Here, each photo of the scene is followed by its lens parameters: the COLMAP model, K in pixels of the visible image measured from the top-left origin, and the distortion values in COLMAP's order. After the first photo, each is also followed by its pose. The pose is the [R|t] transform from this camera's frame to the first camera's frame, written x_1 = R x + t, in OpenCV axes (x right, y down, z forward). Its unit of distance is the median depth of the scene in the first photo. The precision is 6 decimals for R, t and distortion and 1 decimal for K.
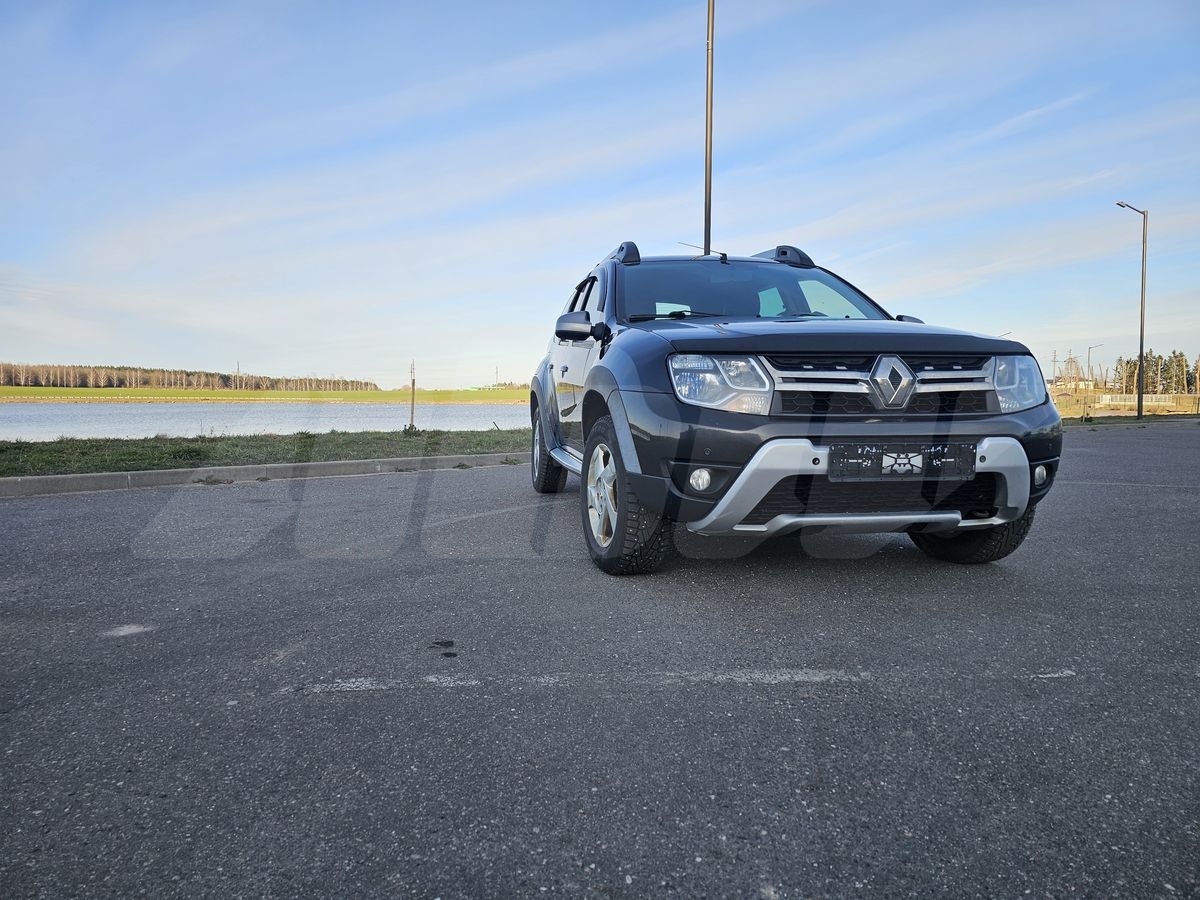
lens RADIAL K [[805.4, 0, 608.0], [0, 805.4, 429.1], [0, 0, 1]] dist [0.046688, -0.039761]
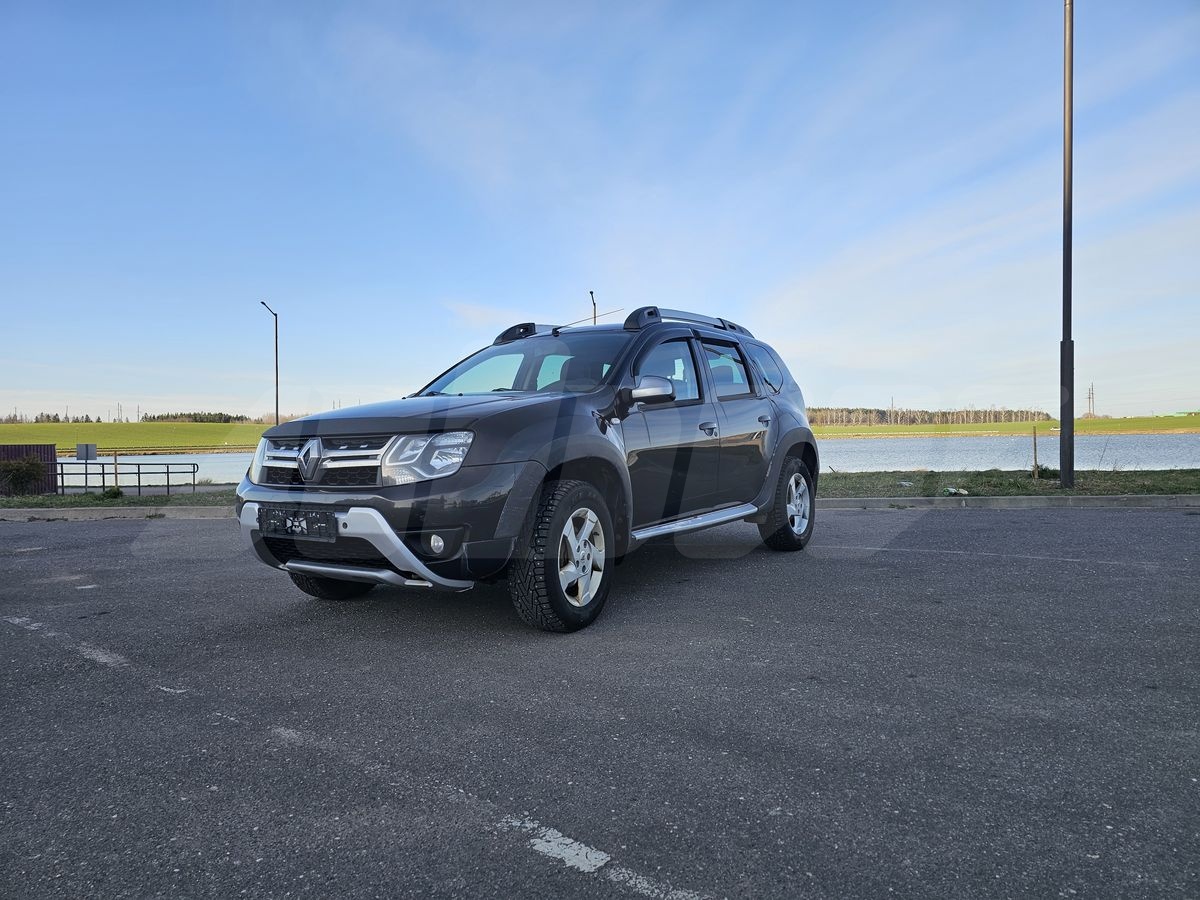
lens RADIAL K [[805.4, 0, 598.0], [0, 805.4, 450.2], [0, 0, 1]] dist [0.046688, -0.039761]
pose [[0.710310, -0.006863, -0.703856, 1.561118], [-0.003947, 0.999898, -0.013733, -0.058258], [0.703878, 0.012533, 0.710210, 0.426275]]
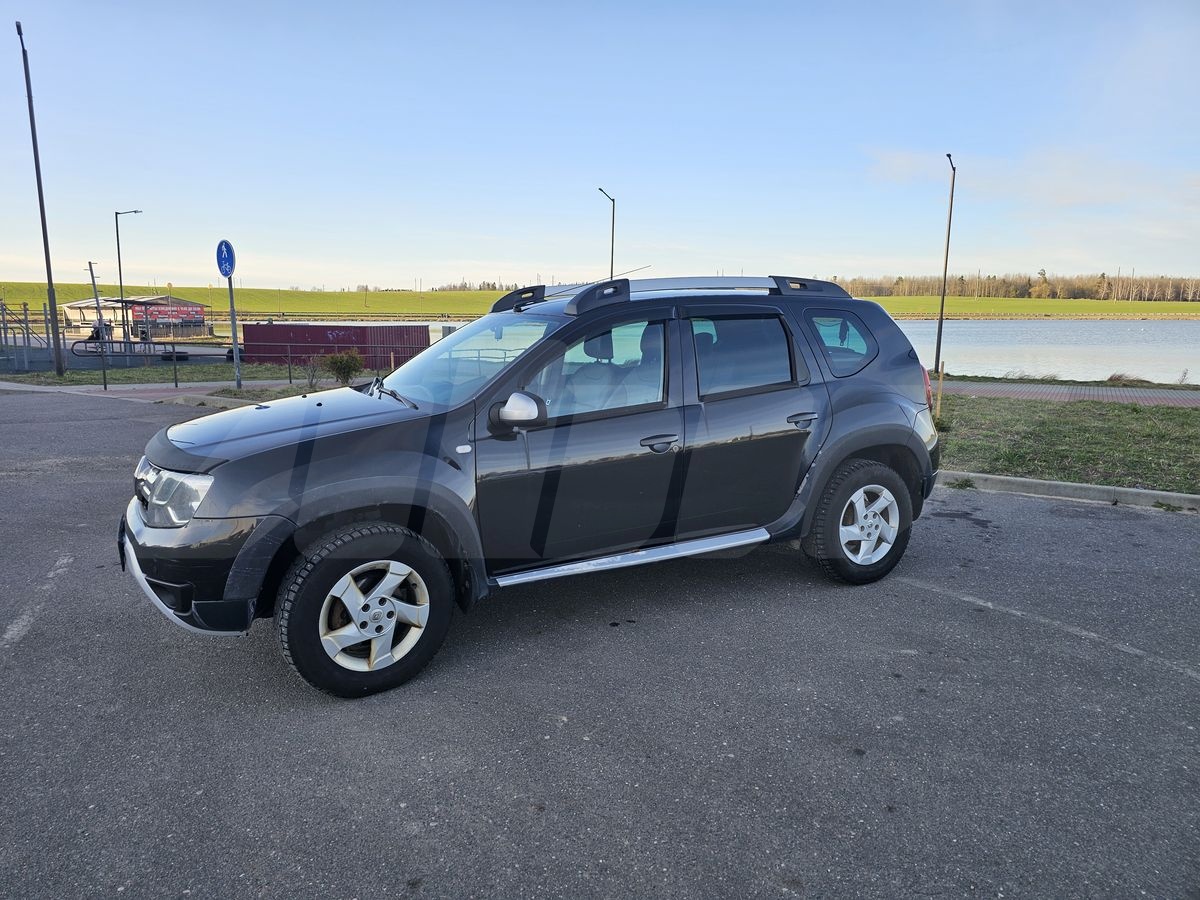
lens RADIAL K [[805.4, 0, 584.2], [0, 805.4, 443.5], [0, 0, 1]] dist [0.046688, -0.039761]
pose [[0.305198, 0.150724, -0.940285, 1.749429], [-0.035383, 0.988508, 0.146970, -0.323760], [0.951631, -0.011585, 0.307023, 1.279771]]
